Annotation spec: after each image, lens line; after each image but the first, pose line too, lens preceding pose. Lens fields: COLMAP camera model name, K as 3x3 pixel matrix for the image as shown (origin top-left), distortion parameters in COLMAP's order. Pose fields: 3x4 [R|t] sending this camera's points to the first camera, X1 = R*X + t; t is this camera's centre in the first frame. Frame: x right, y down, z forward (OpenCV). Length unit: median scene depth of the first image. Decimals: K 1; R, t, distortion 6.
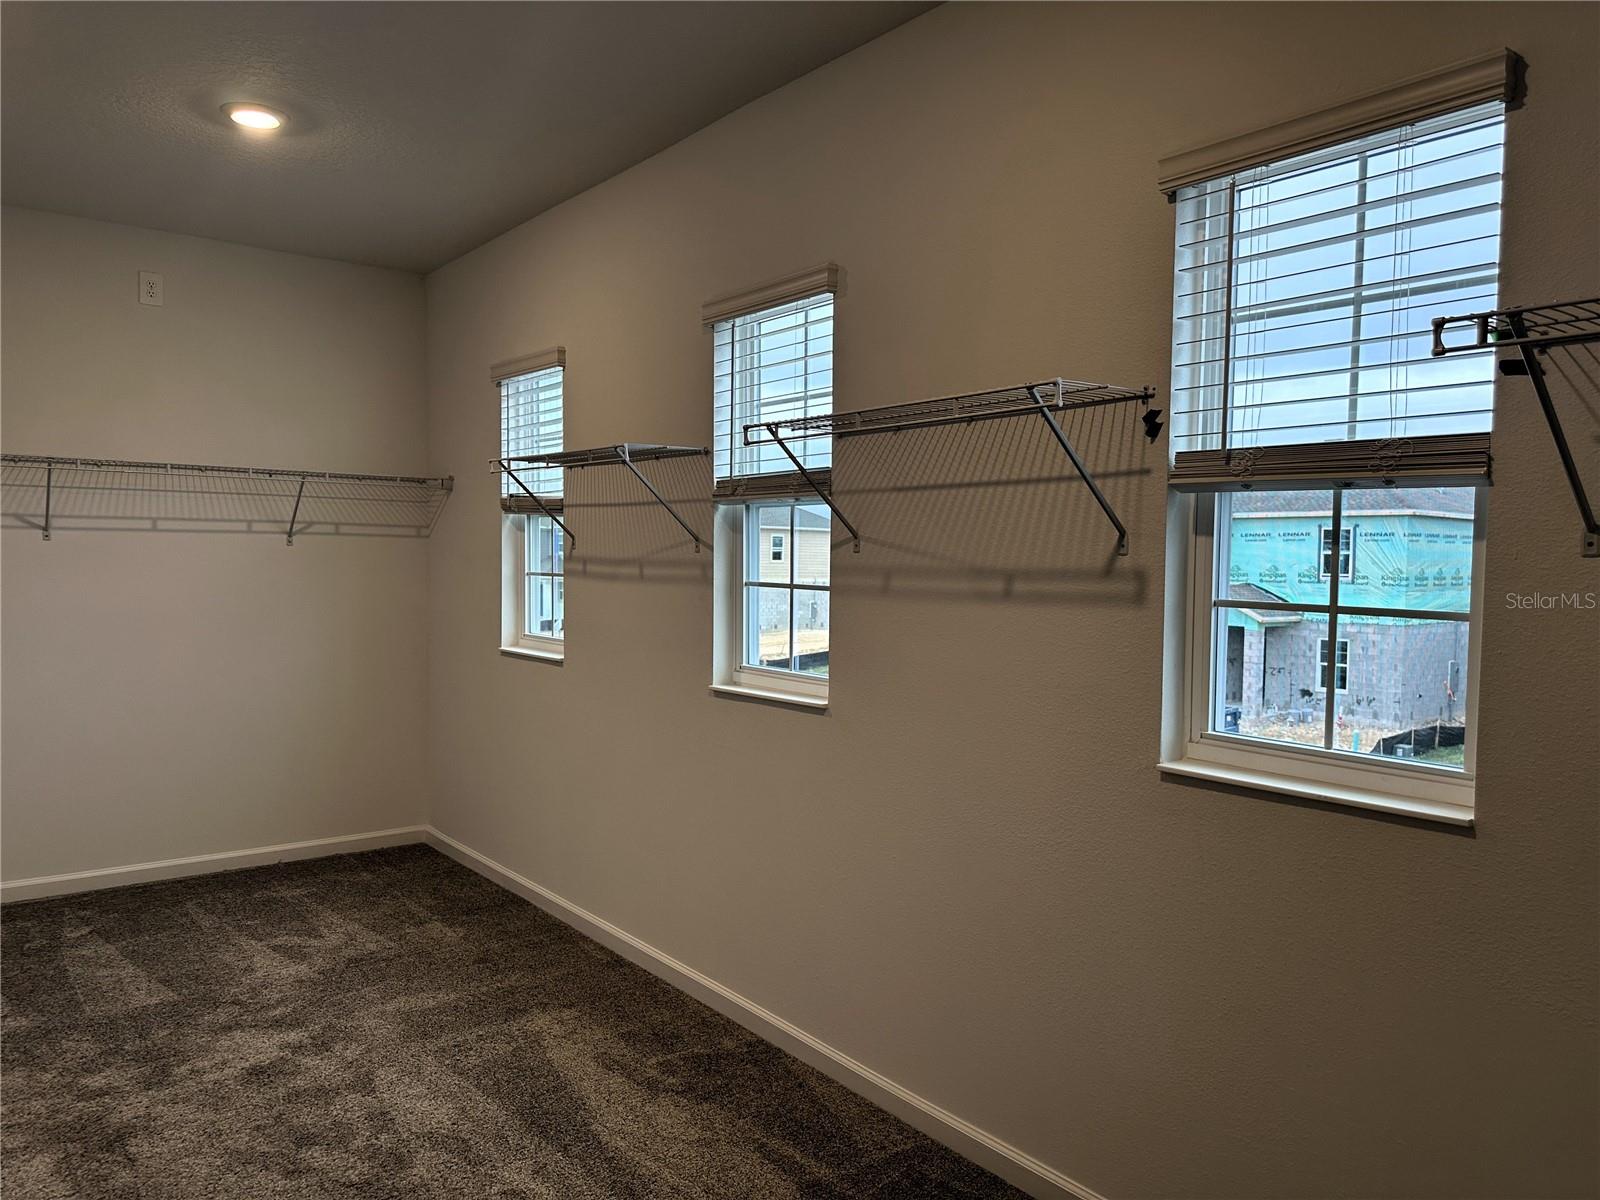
lens RADIAL K [[1130.7, 0, 807.3], [0, 1130.7, 597.5], [0, 0, 1]] dist [0.037295, -0.056946]
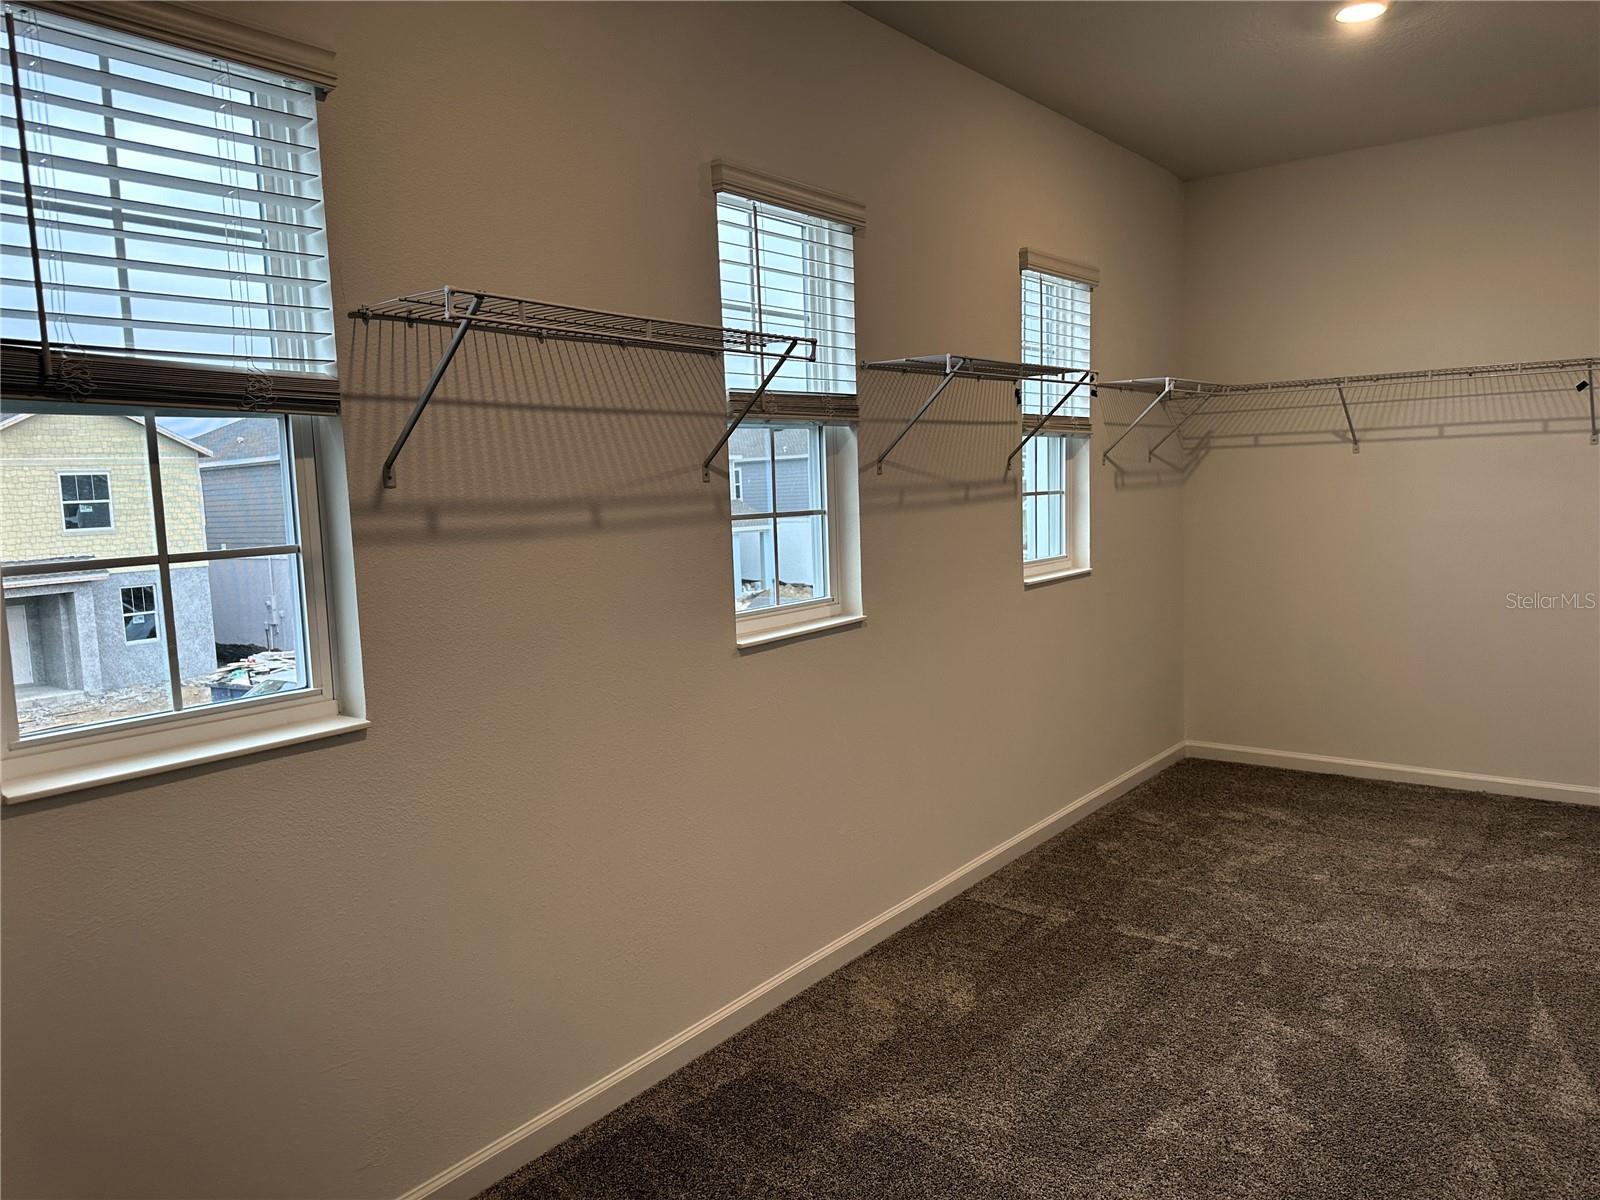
lens RADIAL K [[1130.7, 0, 810.4], [0, 1130.7, 606.5], [0, 0, 1]] dist [0.037295, -0.056946]
pose [[-0.251063, -0.112196, 0.961446, -1.044164], [0.069050, 0.988654, 0.133402, -0.064762], [-0.965505, 0.099881, -0.240467, 1.348768]]
